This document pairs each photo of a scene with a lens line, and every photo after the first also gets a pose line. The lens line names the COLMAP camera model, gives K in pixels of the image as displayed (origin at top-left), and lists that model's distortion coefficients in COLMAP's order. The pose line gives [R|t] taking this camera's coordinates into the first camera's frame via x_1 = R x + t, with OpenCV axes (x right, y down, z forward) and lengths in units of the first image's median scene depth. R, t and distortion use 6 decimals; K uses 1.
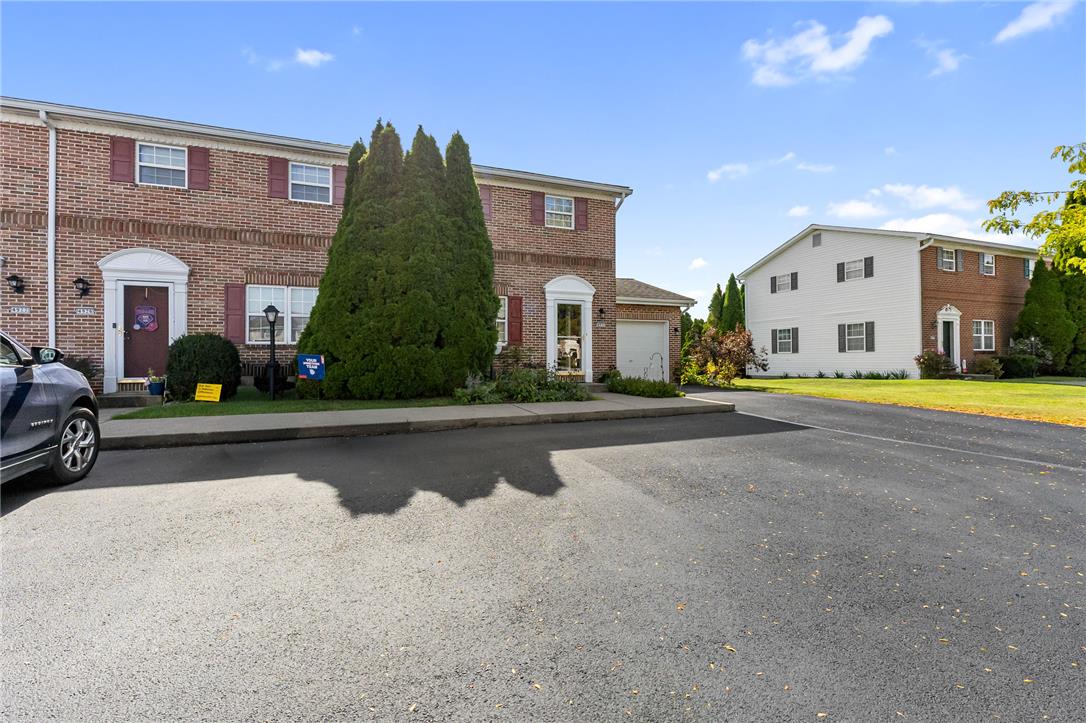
lens RADIAL K [[474.8, 0, 546.9], [0, 474.8, 358.7], [0, 0, 1]] dist [-0.002195, -0.000012]
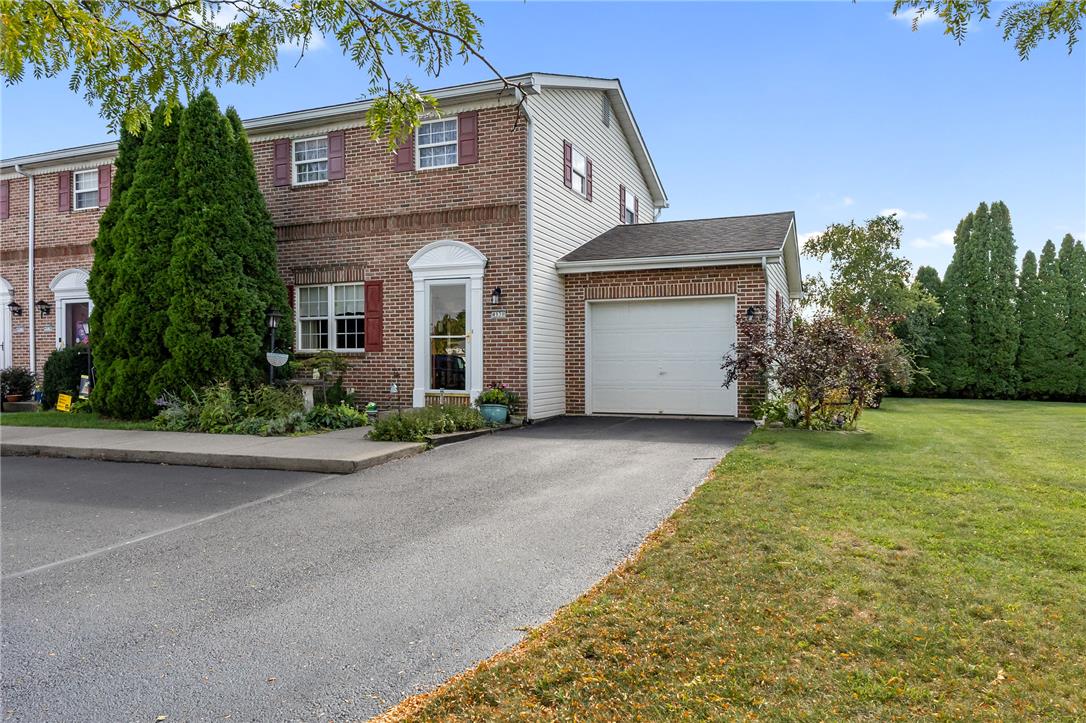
lens RADIAL K [[780.5, 0, 543.0], [0, 780.5, 361.5], [0, 0, 1]] dist [0.004926, -0.002817]
pose [[0.715189, -0.004471, -0.698916, 0.857882], [-0.001531, 0.999967, -0.007963, -0.004795], [0.698929, 0.006765, 0.715159, 0.340455]]
